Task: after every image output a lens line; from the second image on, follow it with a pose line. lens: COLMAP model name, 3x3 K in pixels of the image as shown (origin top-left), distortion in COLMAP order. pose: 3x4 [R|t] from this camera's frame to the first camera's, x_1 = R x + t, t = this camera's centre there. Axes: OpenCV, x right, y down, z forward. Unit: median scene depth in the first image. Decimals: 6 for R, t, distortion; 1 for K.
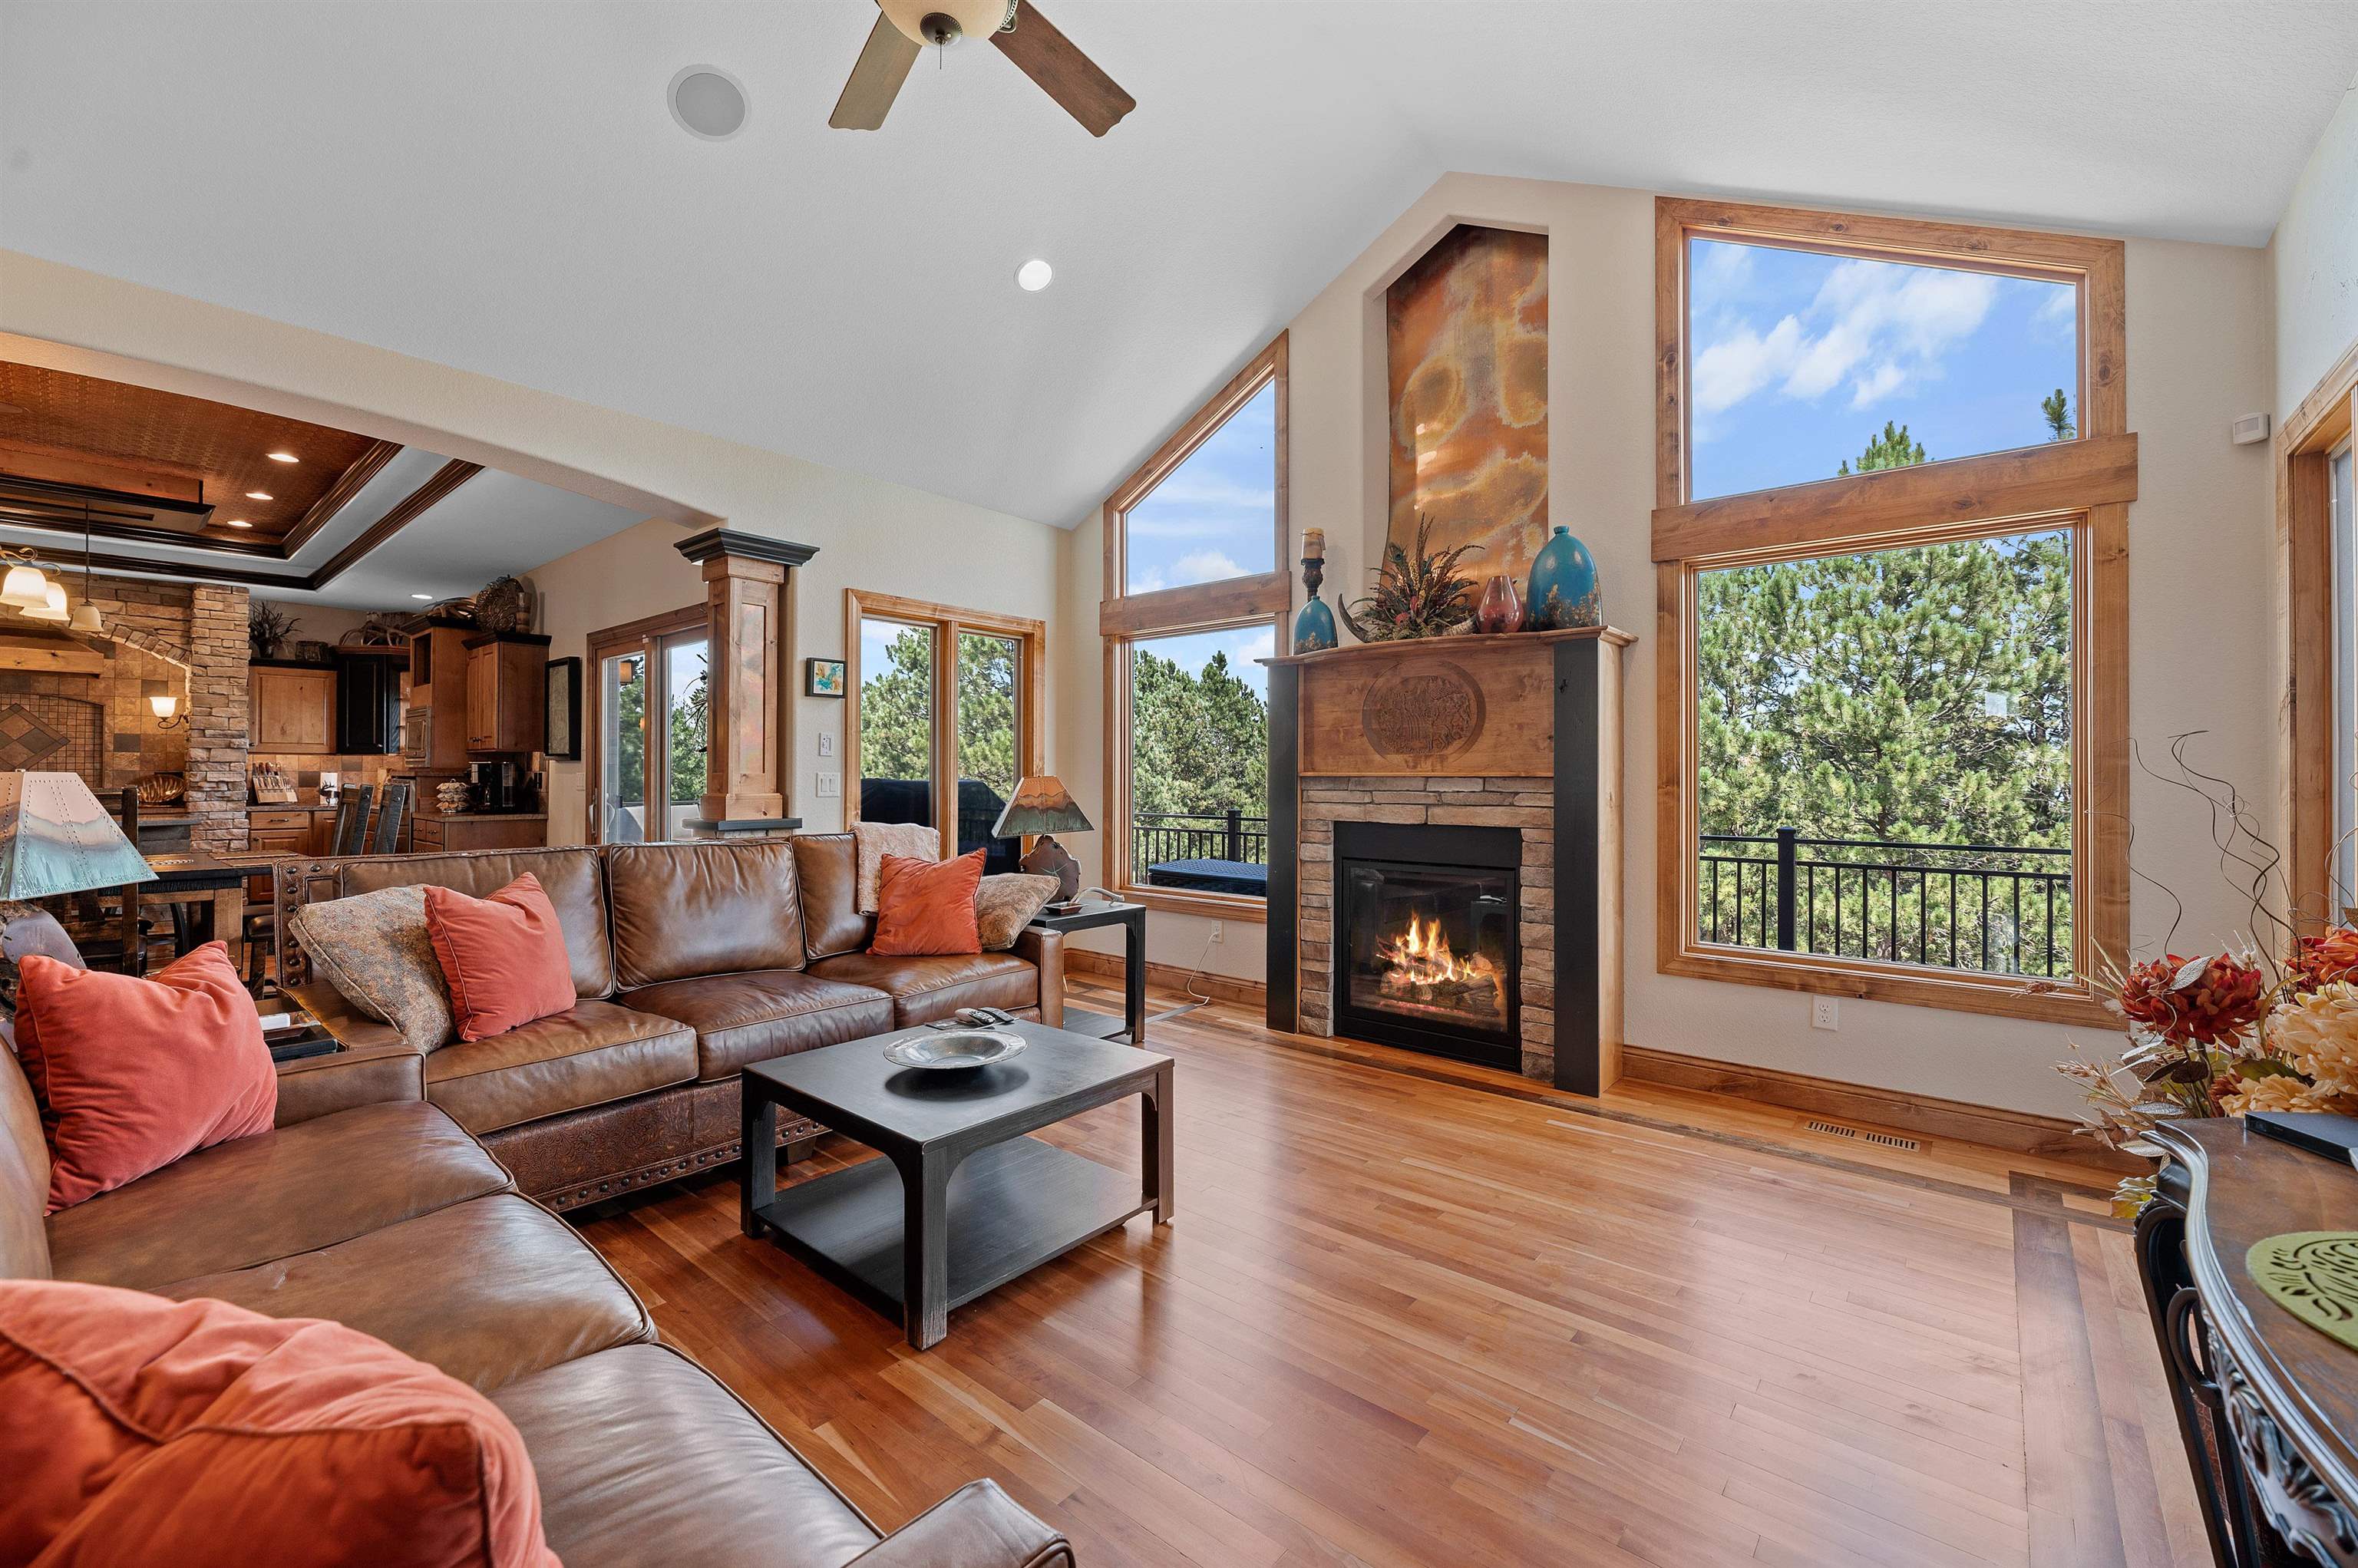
lens RADIAL K [[960.2, 0, 1153.9], [0, 960.2, 772.6], [0, 0, 1]] dist [-0.003302, 0.000116]
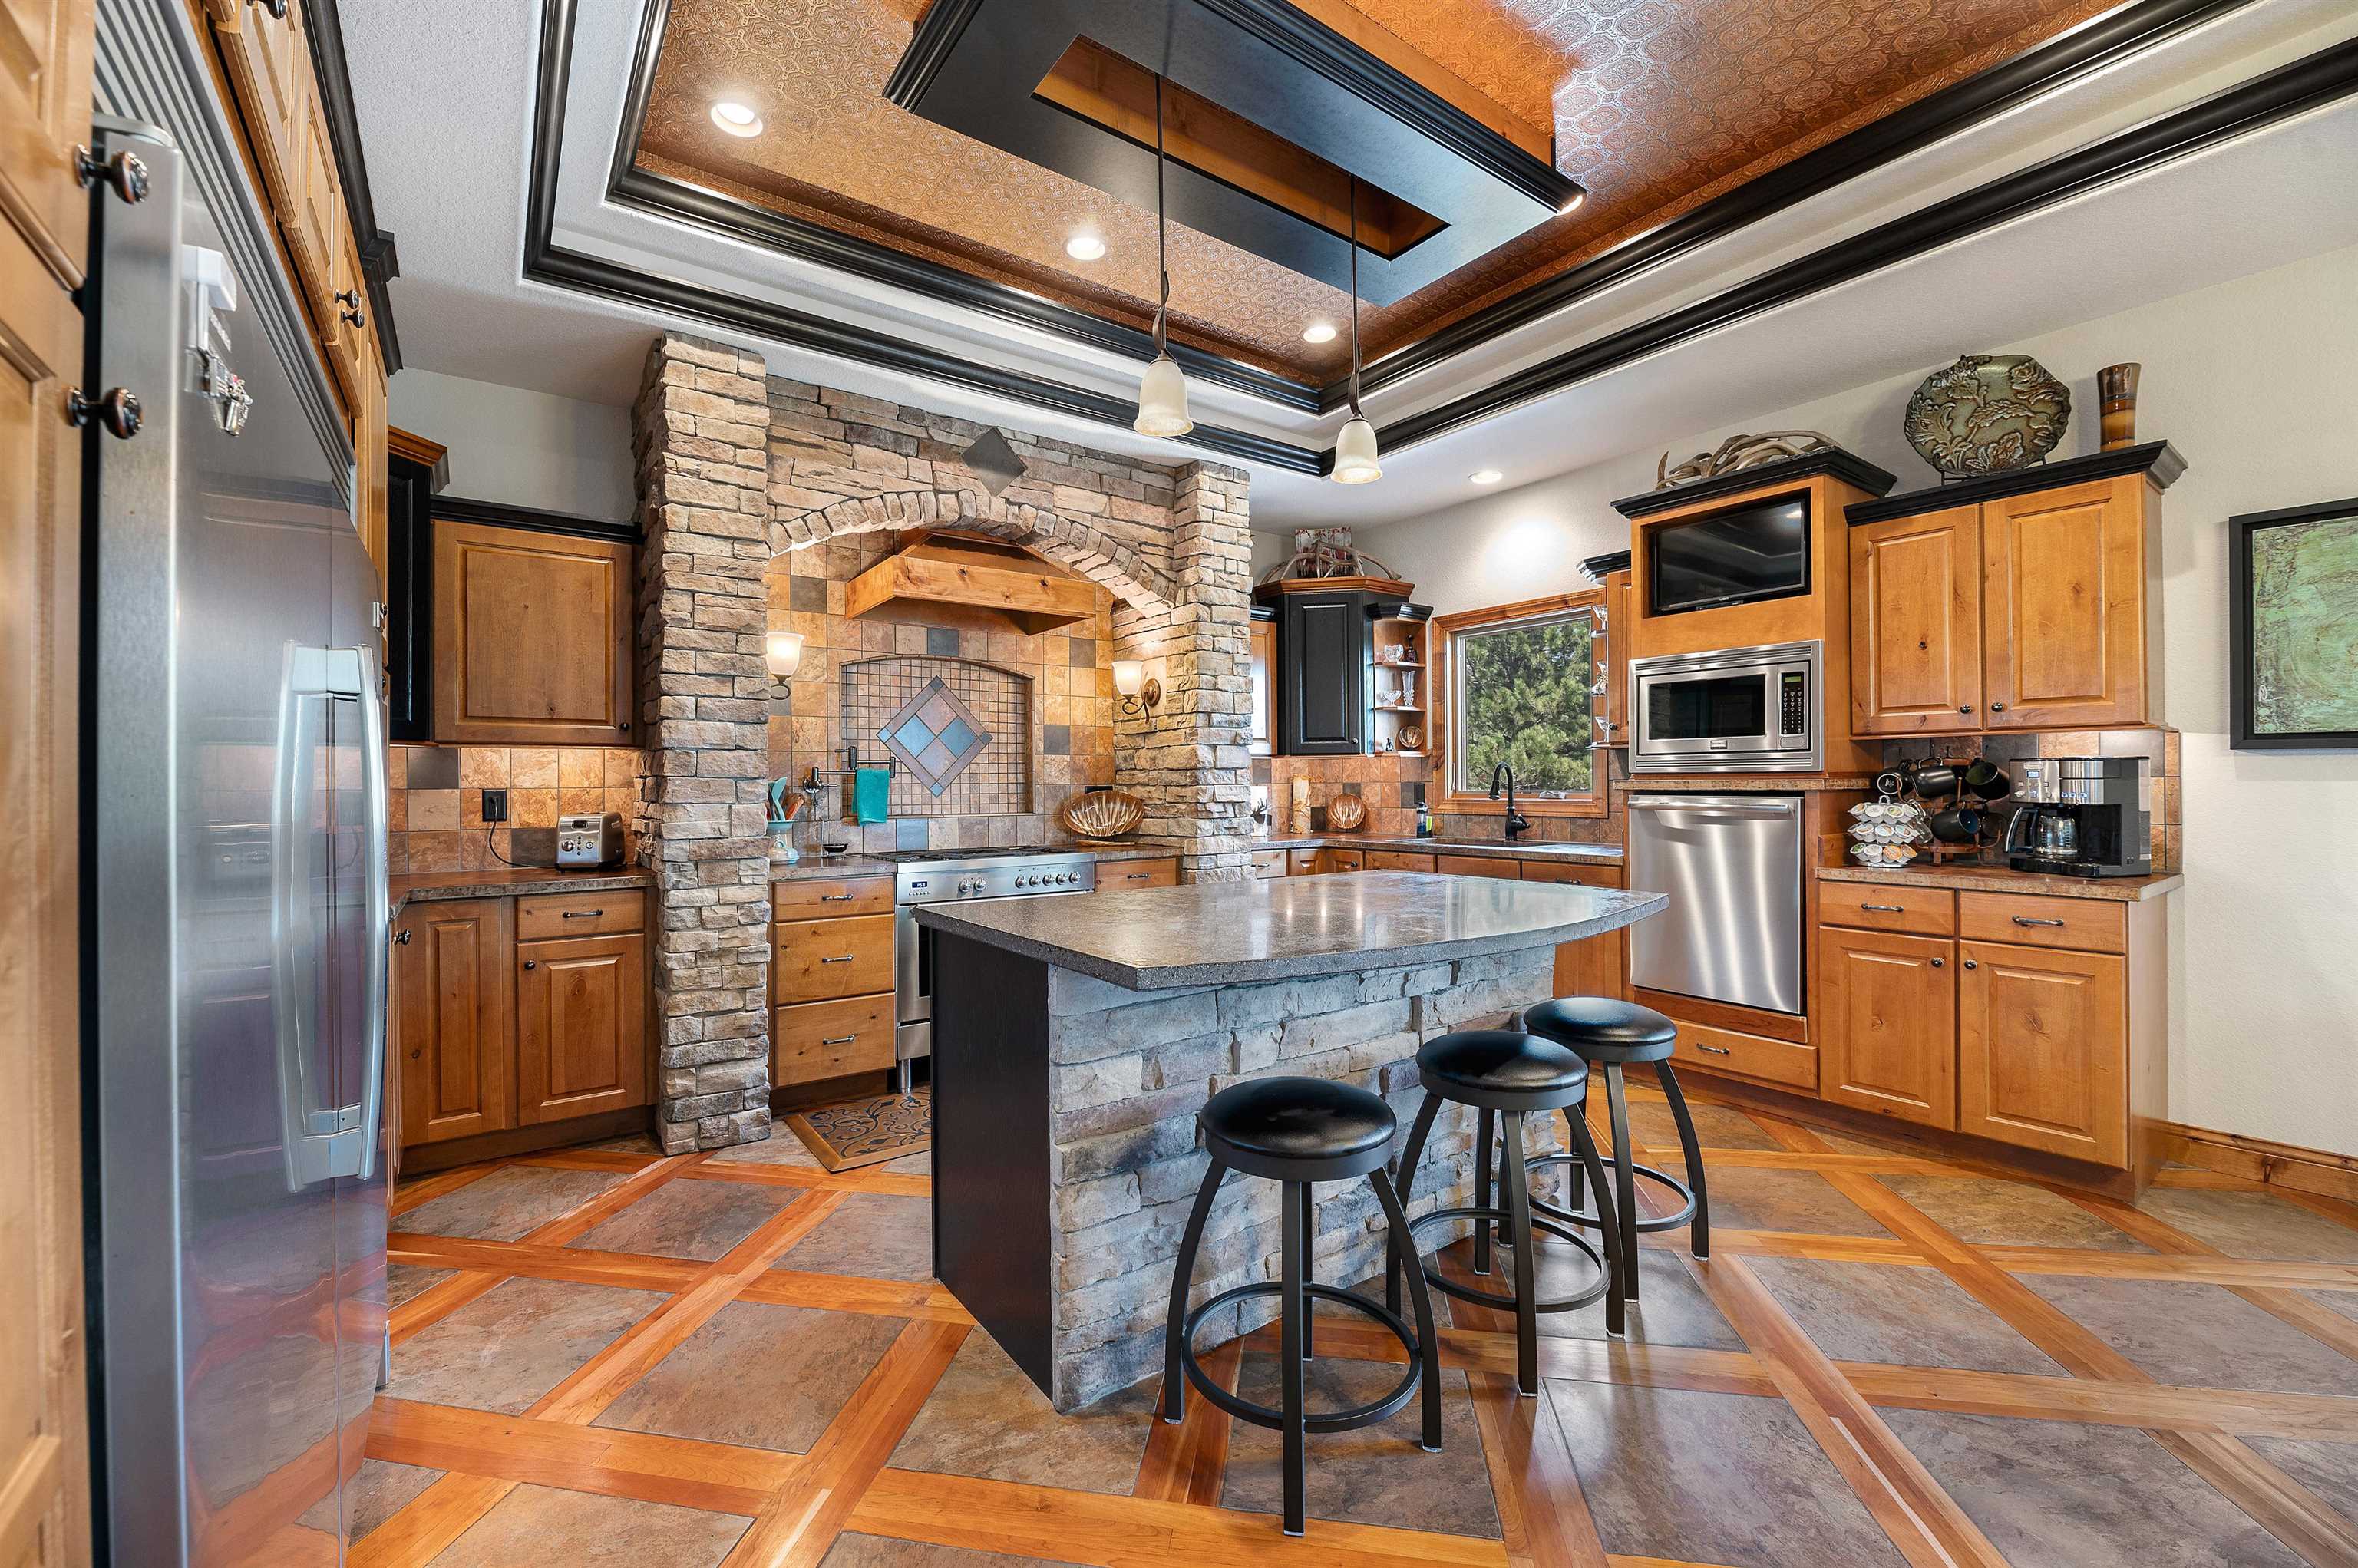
lens RADIAL K [[960.2, 0, 1192.1], [0, 960.2, 781.2], [0, 0, 1]] dist [-0.003302, 0.000116]
pose [[0.977439, -0.012192, -0.210865, -0.880444], [0.012209, 0.999925, -0.001219, -0.002873], [0.210864, -0.001383, 0.977514, 0.426690]]
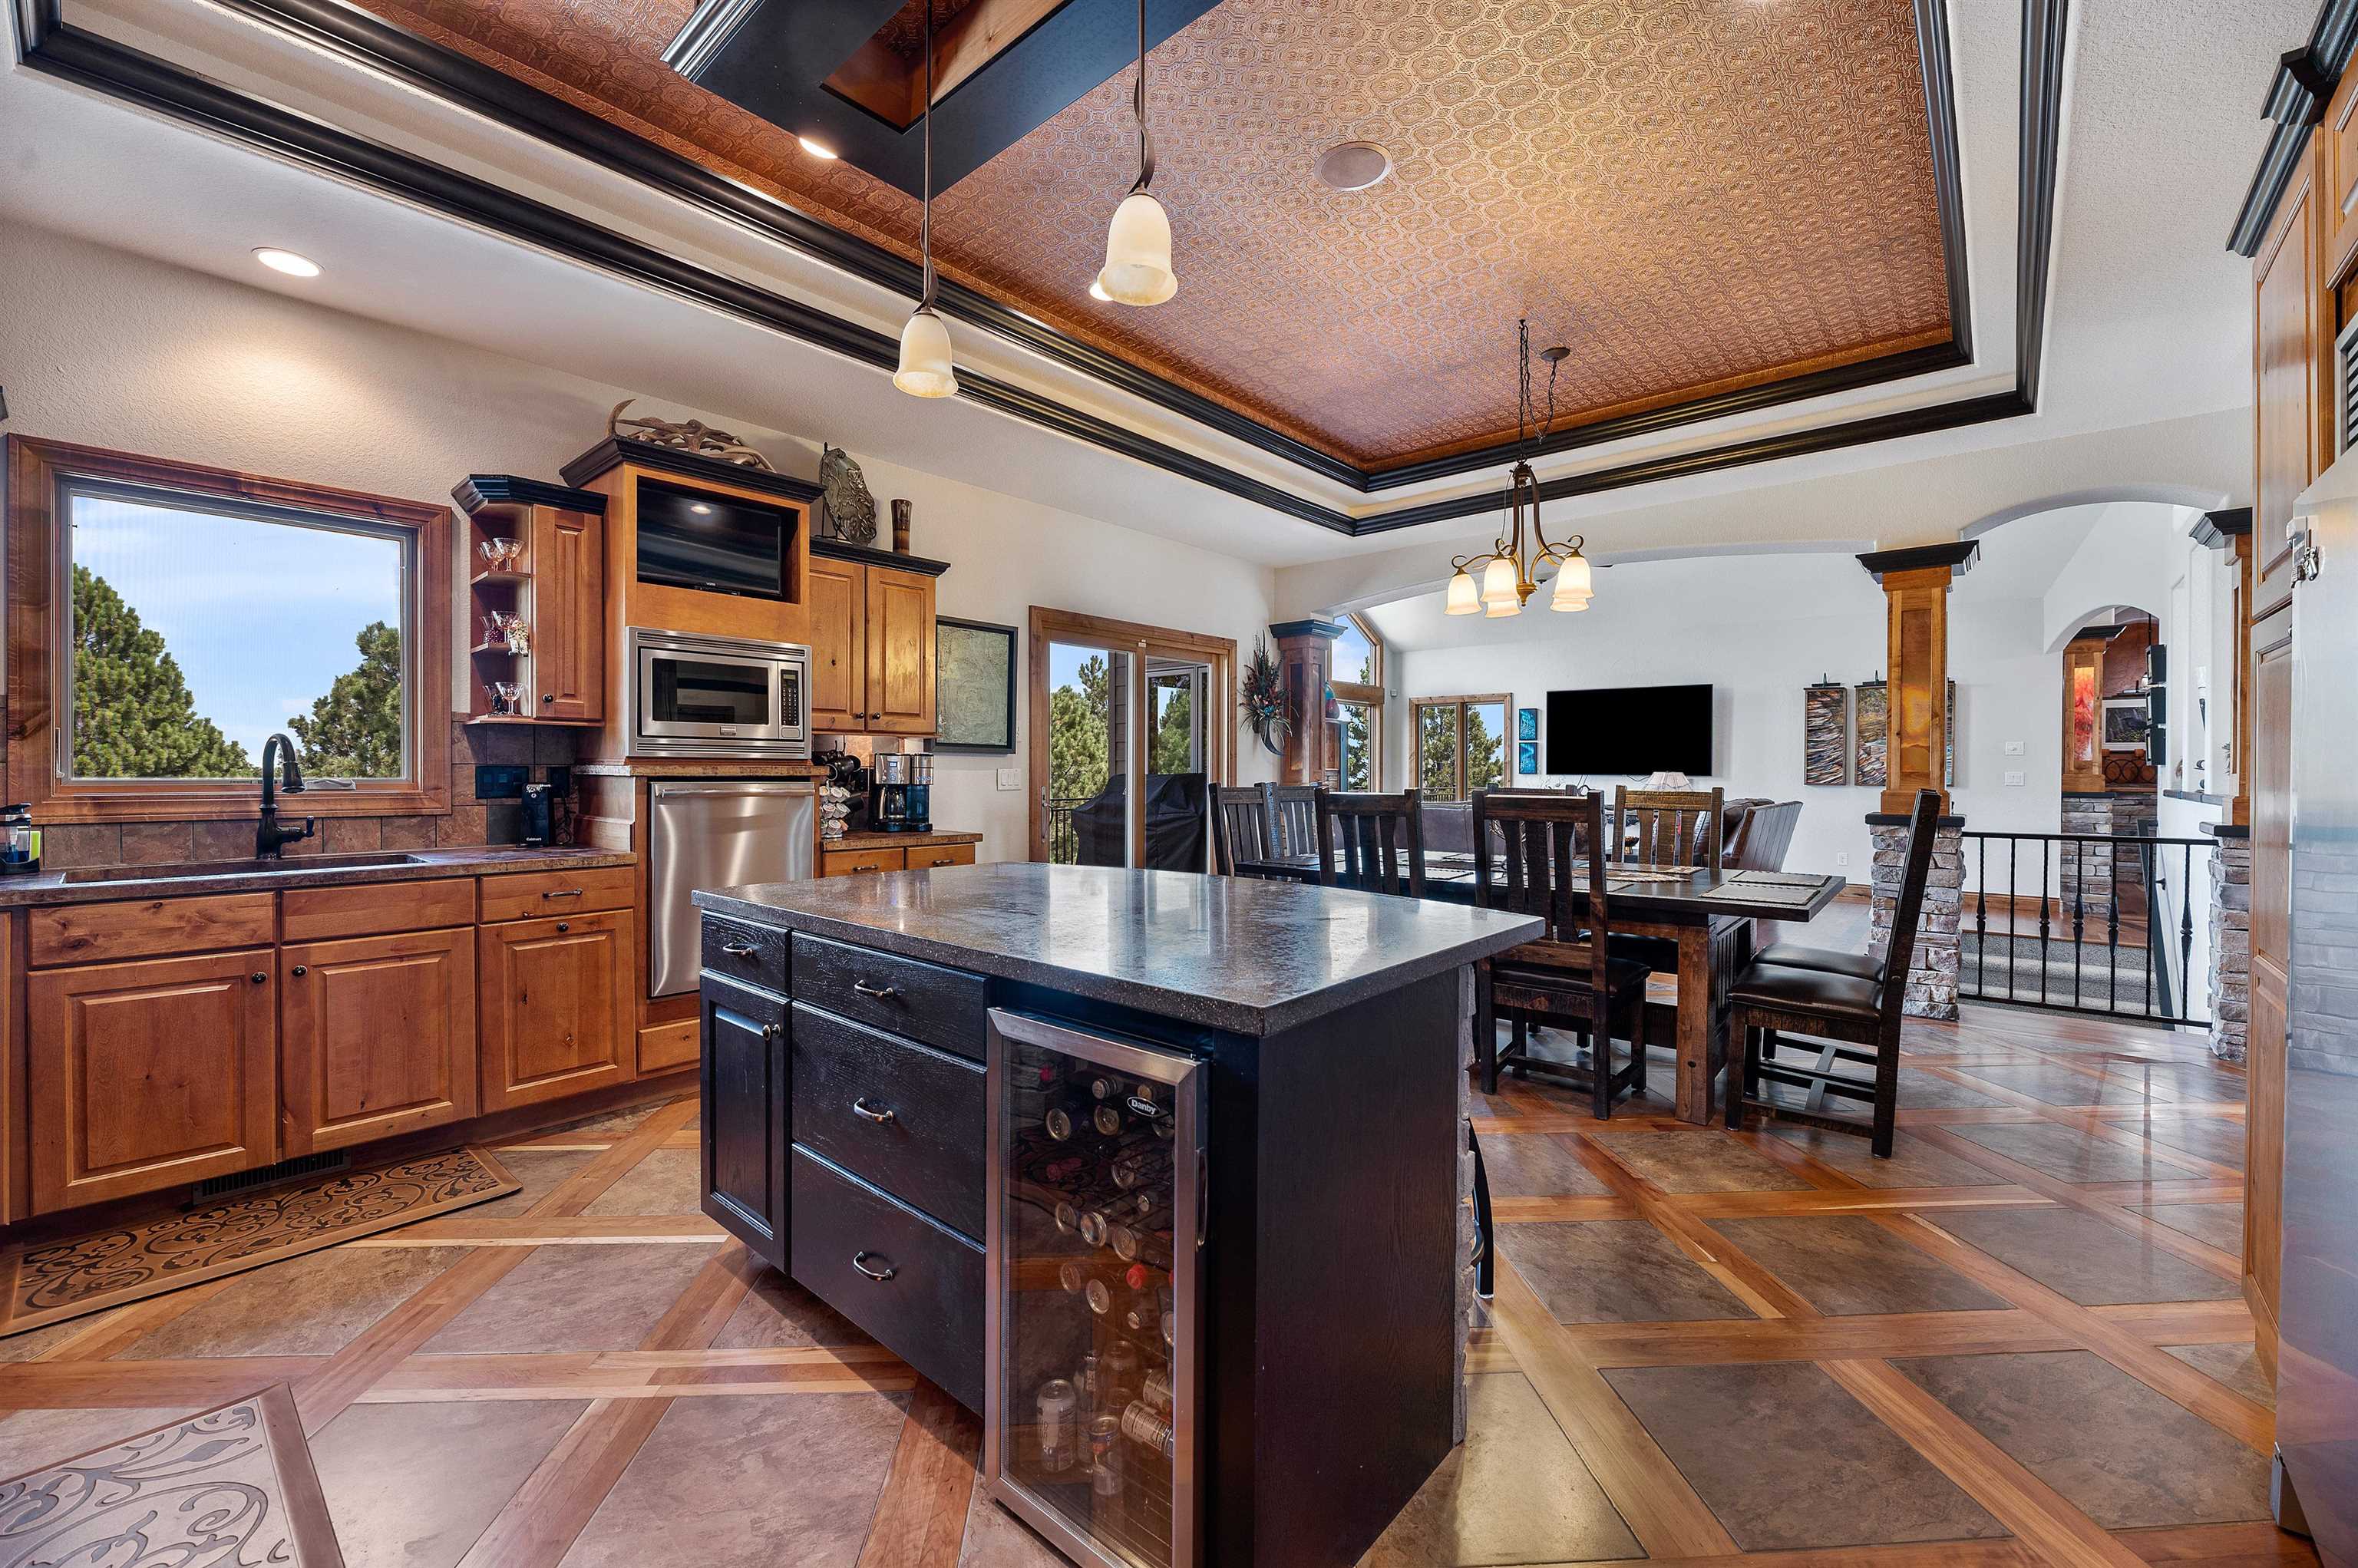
lens RADIAL K [[960.2, 0, 1190.8], [0, 960.2, 774.2], [0, 0, 1]] dist [-0.003302, 0.000116]
pose [[-0.014021, -0.012813, 0.999820, -1.195647], [-0.009866, 0.999871, 0.012675, -0.005307], [-0.999853, -0.009687, -0.014146, 0.713429]]
